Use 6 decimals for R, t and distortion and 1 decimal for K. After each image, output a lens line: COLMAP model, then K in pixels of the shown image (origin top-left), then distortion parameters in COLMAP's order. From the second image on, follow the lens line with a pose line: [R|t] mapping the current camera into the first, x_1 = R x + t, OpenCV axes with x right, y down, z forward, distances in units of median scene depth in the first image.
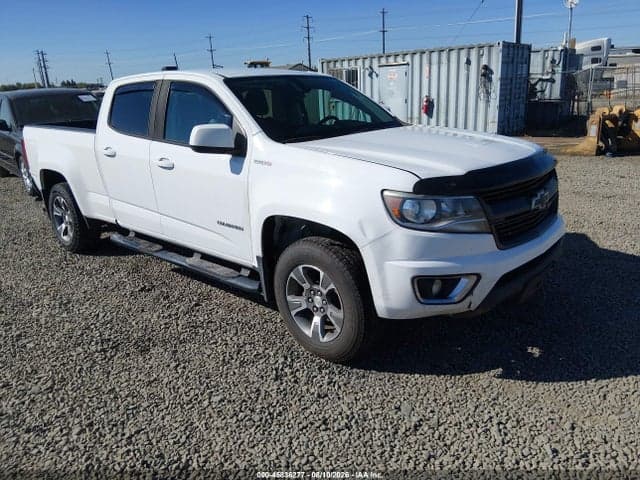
lens RADIAL K [[484.1, 0, 320.0], [0, 484.1, 240.0], [0, 0, 1]] dist [0.102999, -0.175821]
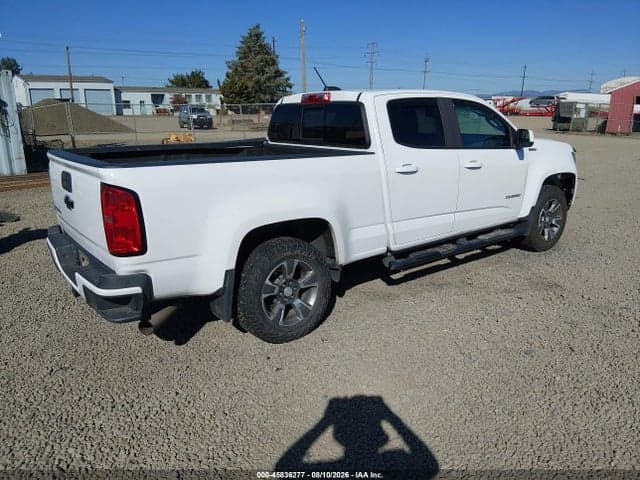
lens RADIAL K [[484.1, 0, 320.0], [0, 484.1, 240.0], [0, 0, 1]] dist [0.102999, -0.175821]
pose [[0.176366, -0.214708, 0.960622, -0.438553], [0.291860, 0.943440, 0.157284, -0.077791], [-0.940060, 0.252628, 0.229056, 0.307885]]
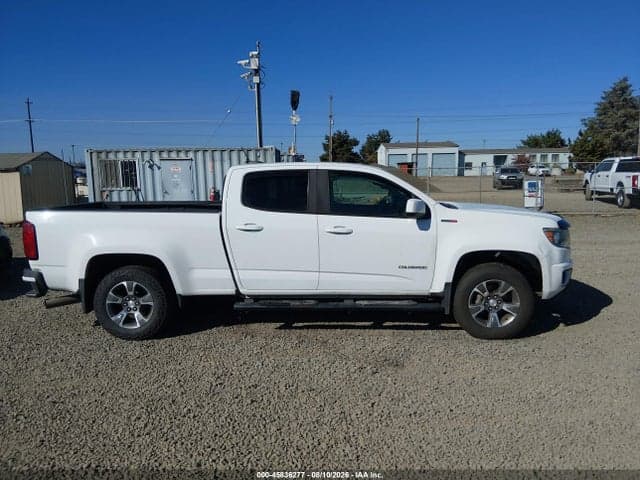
lens RADIAL K [[484.1, 0, 320.0], [0, 484.1, 240.0], [0, 0, 1]] dist [0.102999, -0.175821]
pose [[0.773041, -0.054443, 0.632015, -0.321679], [0.169385, 0.977851, -0.122946, 0.005209], [-0.611323, 0.202096, 0.765141, 0.012205]]
